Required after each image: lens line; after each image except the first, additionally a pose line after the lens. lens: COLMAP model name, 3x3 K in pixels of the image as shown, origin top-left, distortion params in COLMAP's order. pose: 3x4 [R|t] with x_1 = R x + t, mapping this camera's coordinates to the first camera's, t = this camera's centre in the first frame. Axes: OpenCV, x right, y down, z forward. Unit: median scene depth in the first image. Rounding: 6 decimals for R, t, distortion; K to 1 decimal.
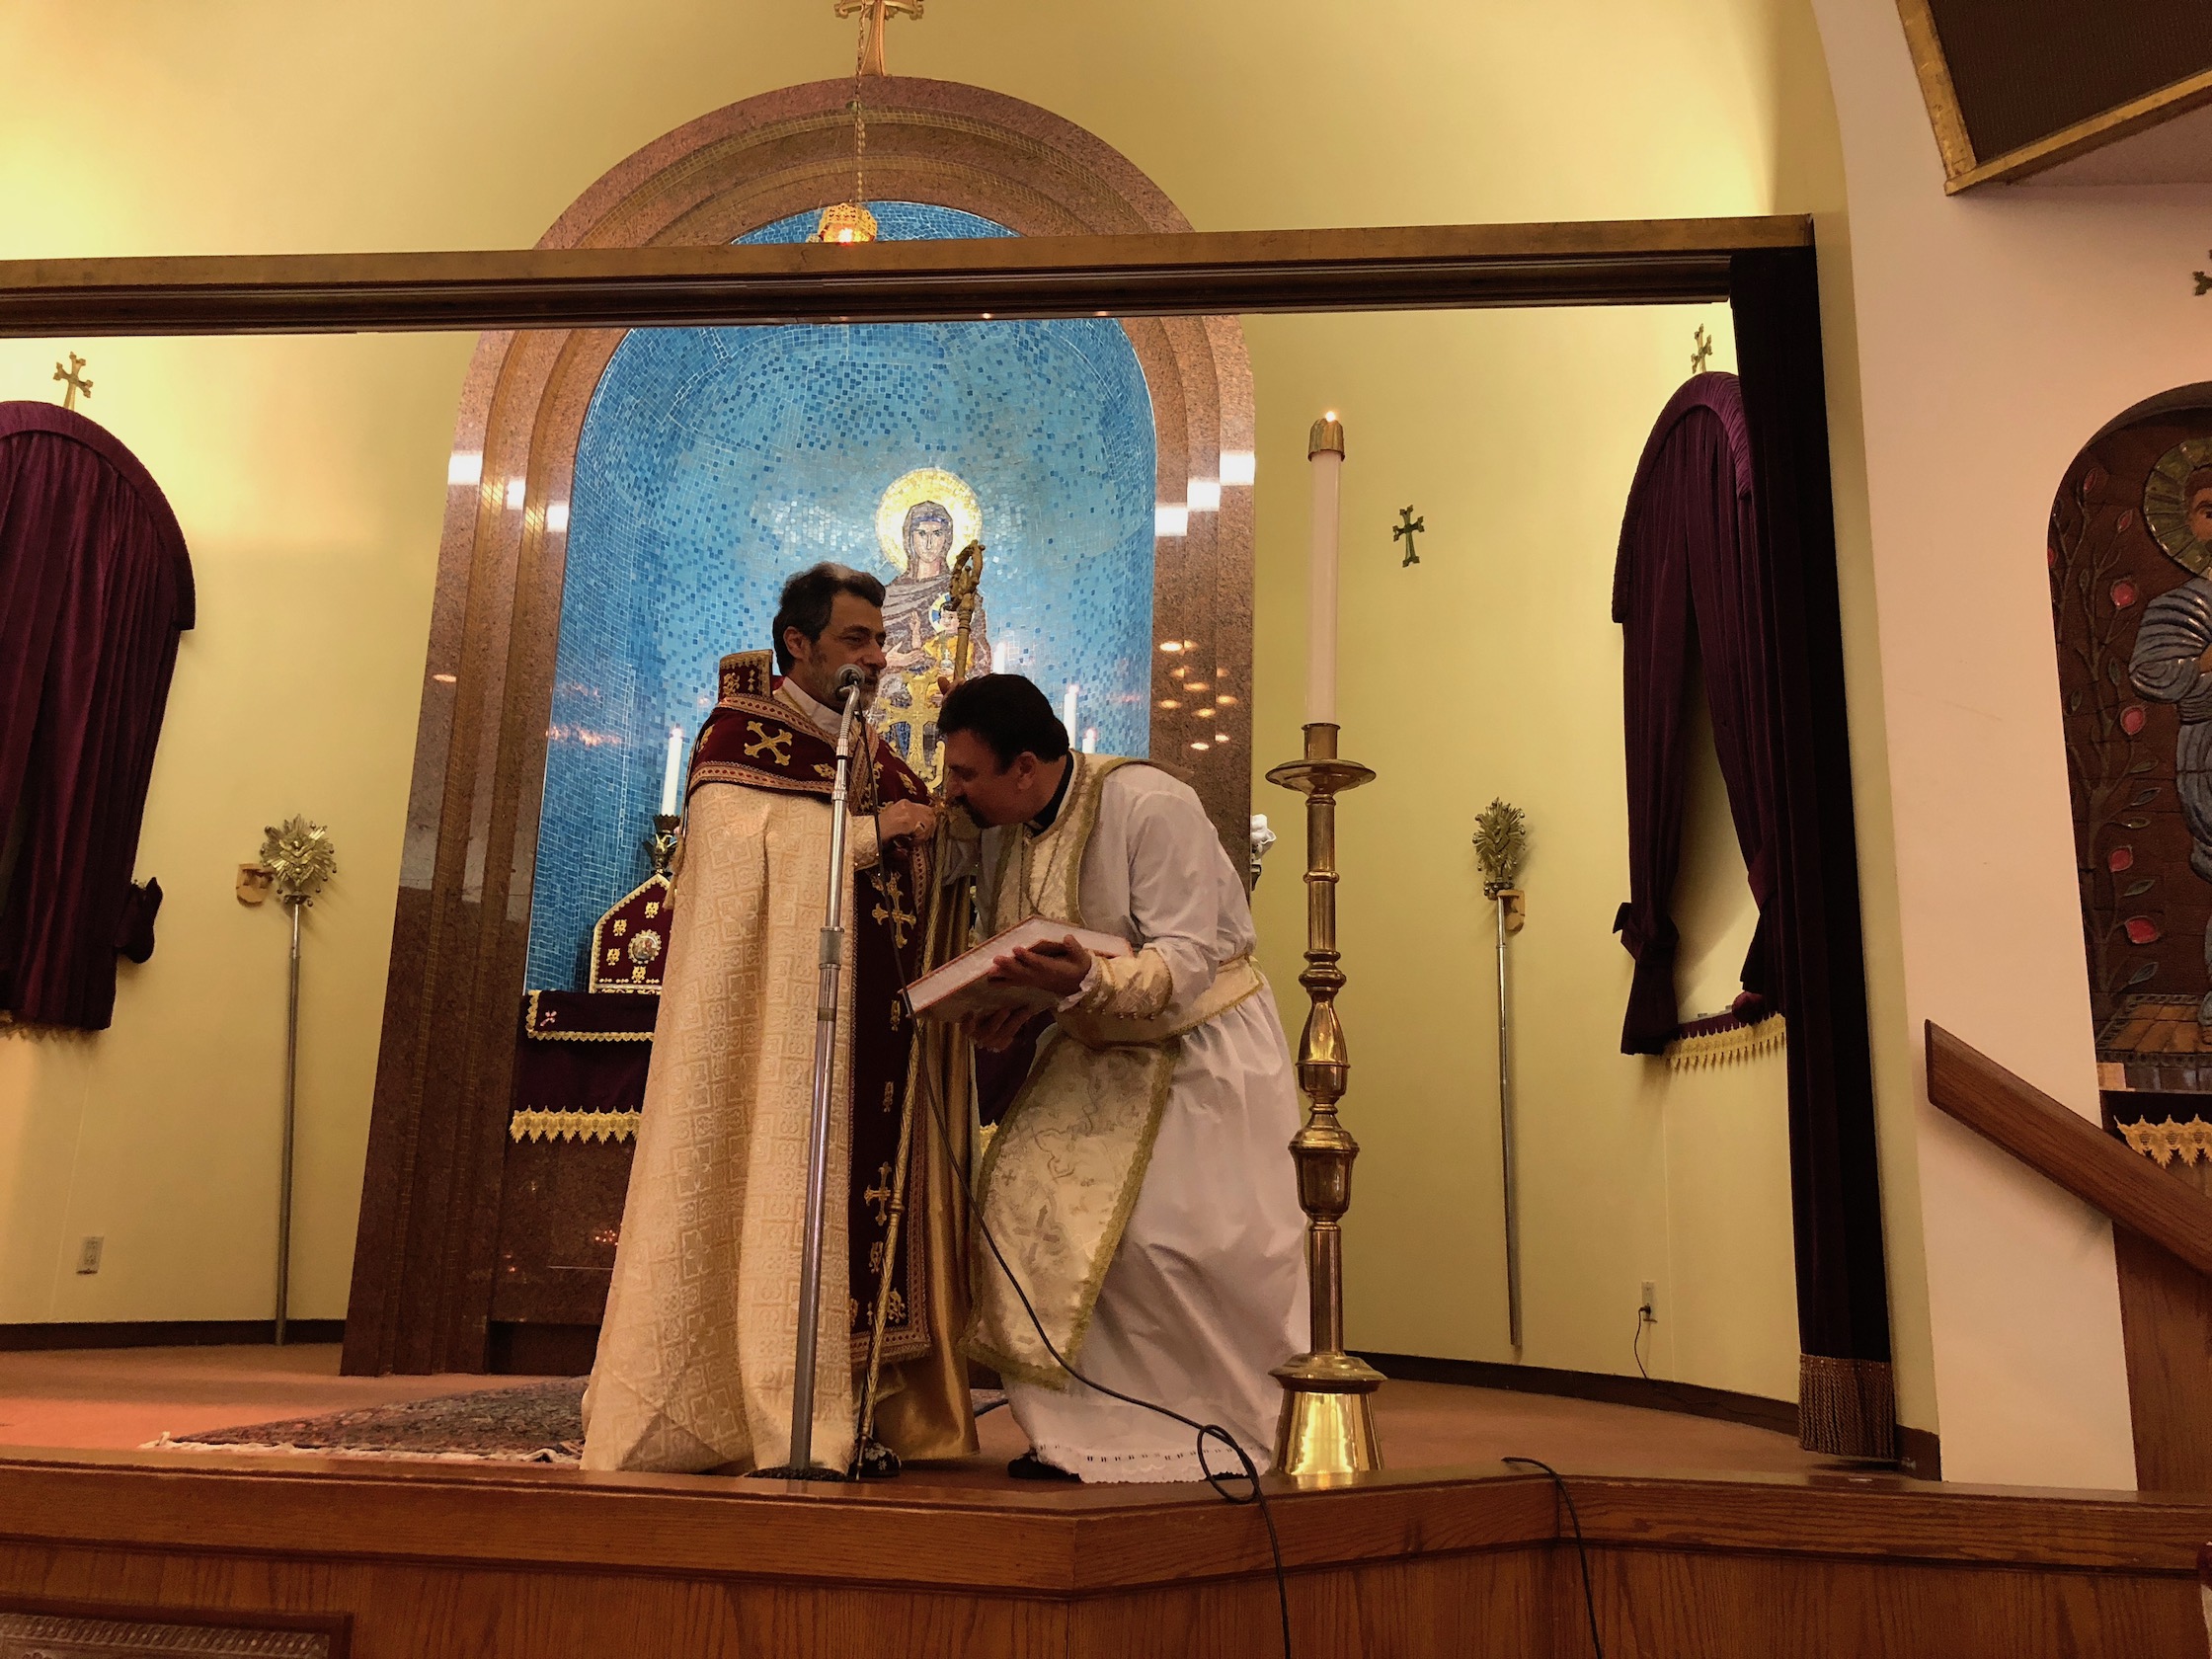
lens RADIAL K [[1804.6, 0, 1104.8], [0, 1804.6, 816.9], [0, 0, 1]] dist [0.038225, -0.026824]
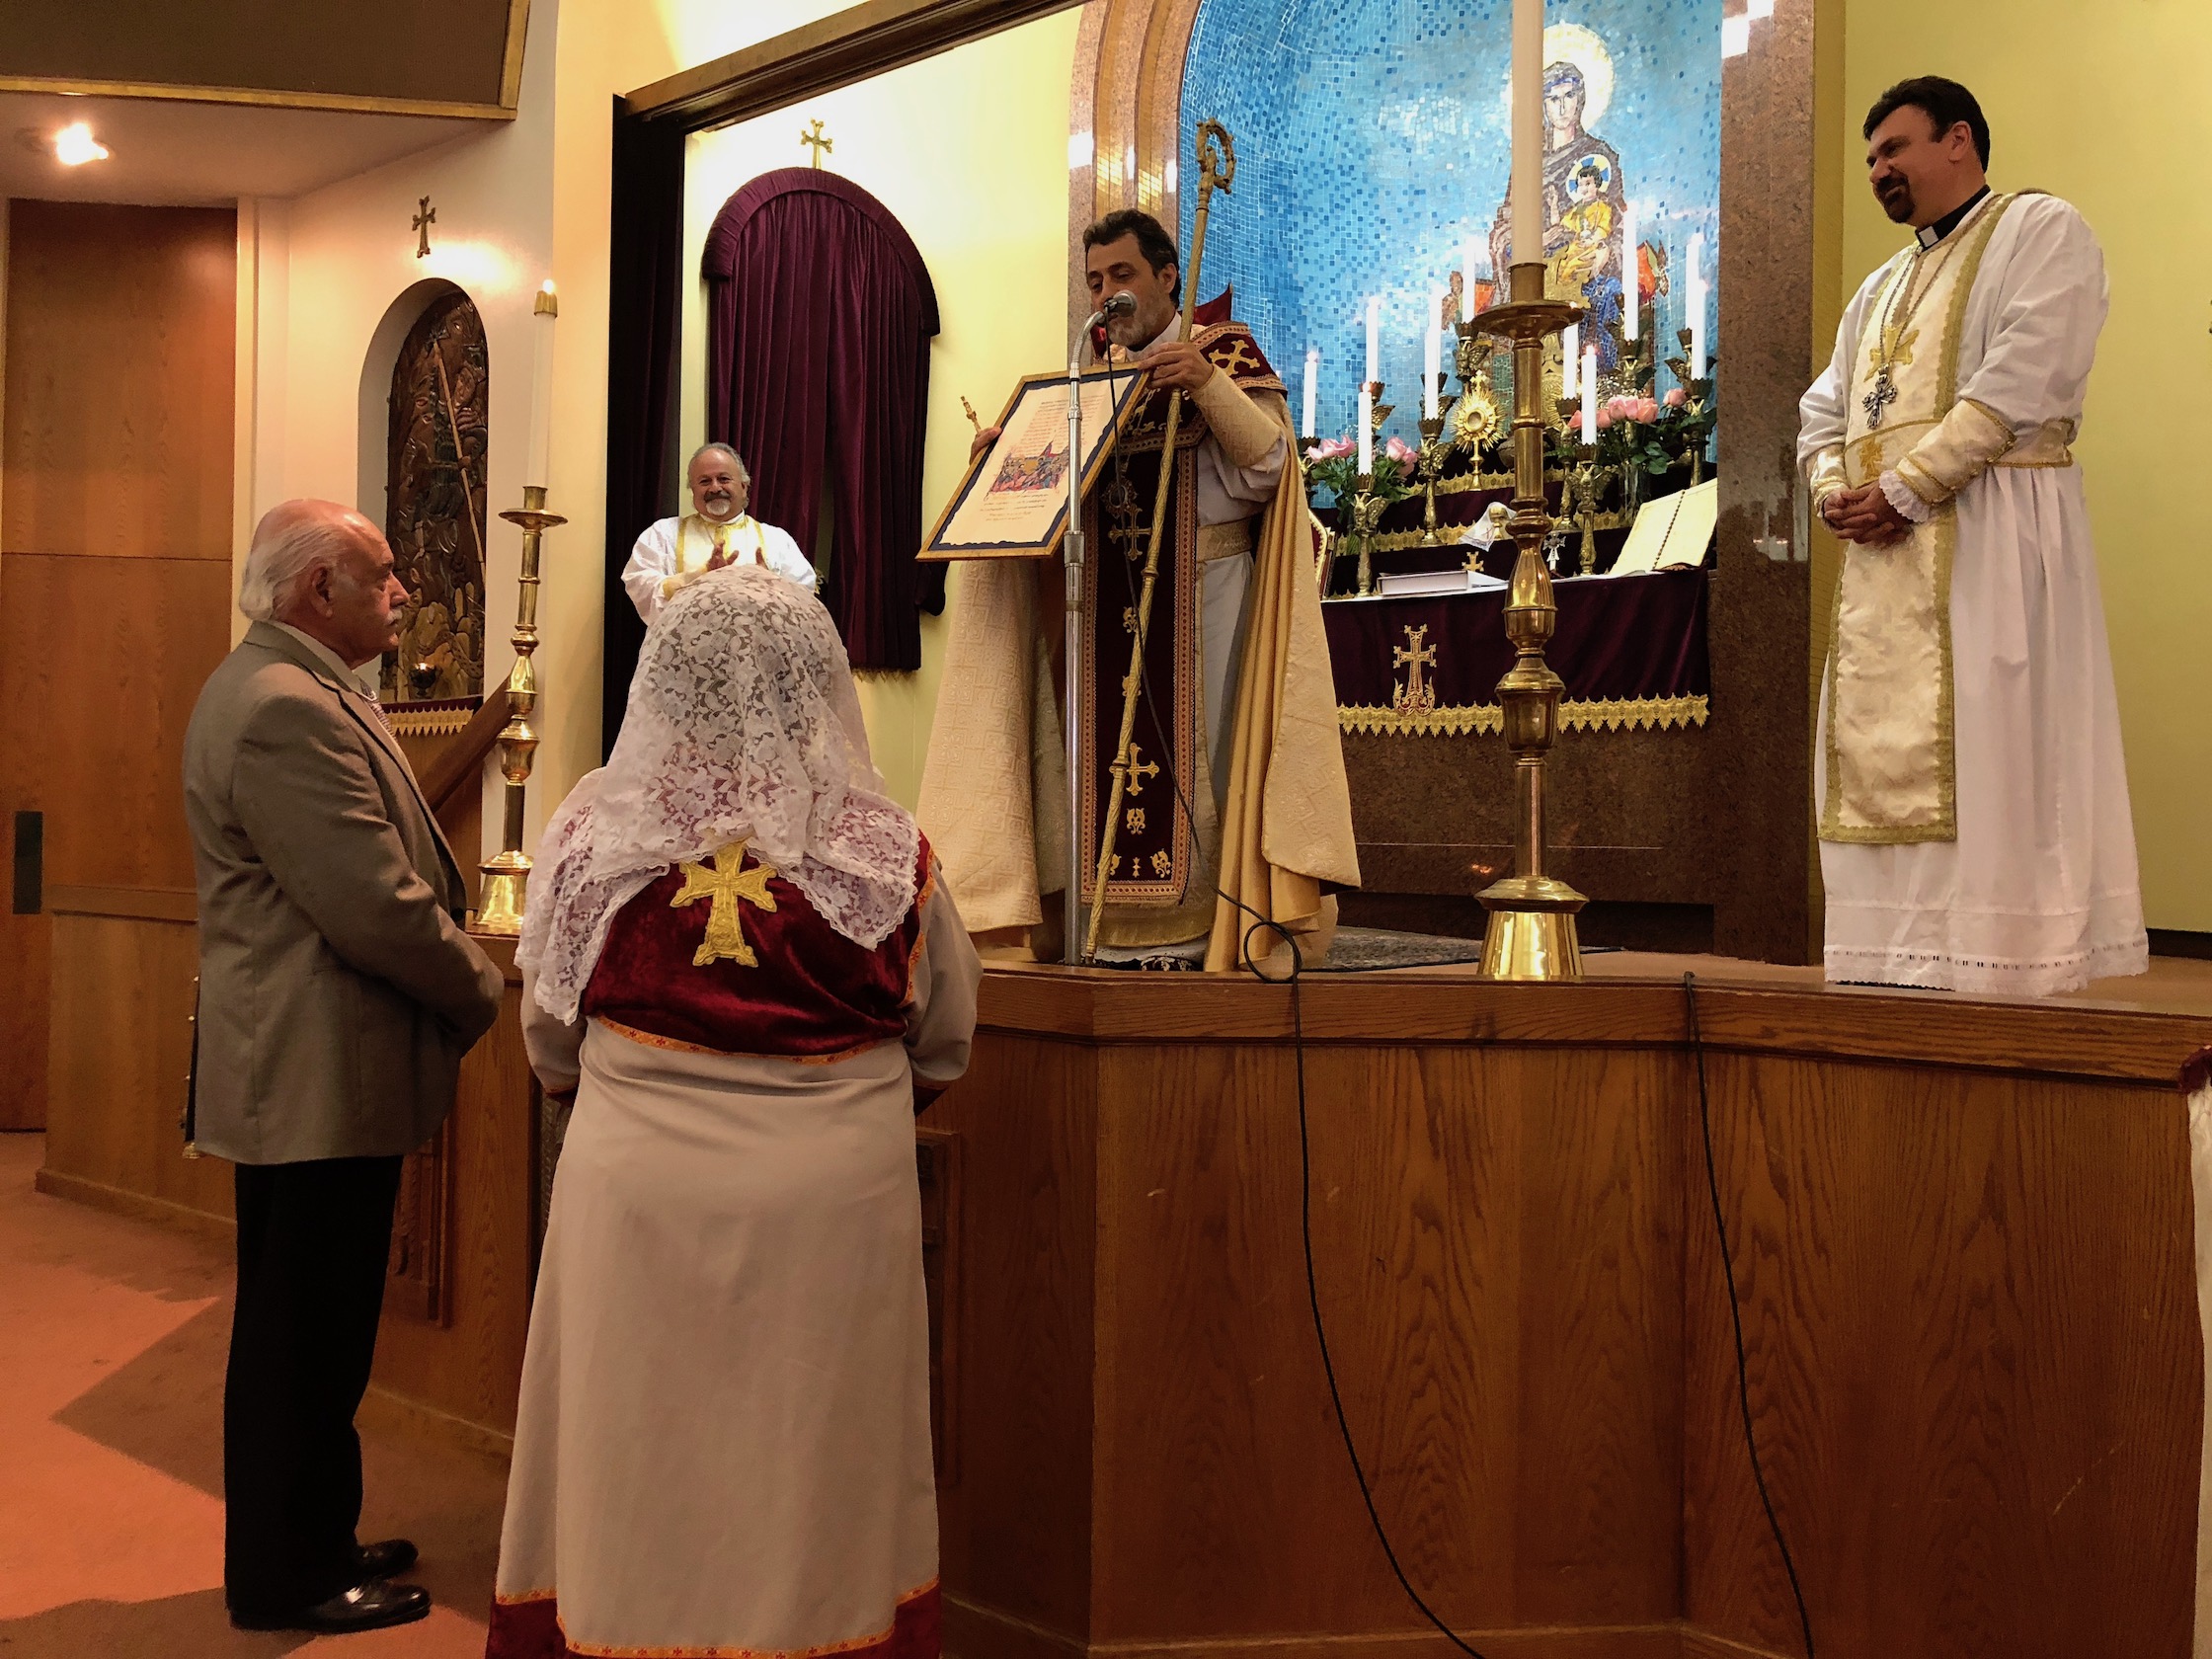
lens RADIAL K [[1804.6, 0, 1102.8], [0, 1804.6, 806.1], [0, 0, 1]] dist [0.038225, -0.026824]
pose [[0.842653, -0.029332, -0.537657, 0.228172], [0.137110, 0.977290, 0.161573, 0.023284], [0.520707, -0.209868, 0.827538, 0.000684]]
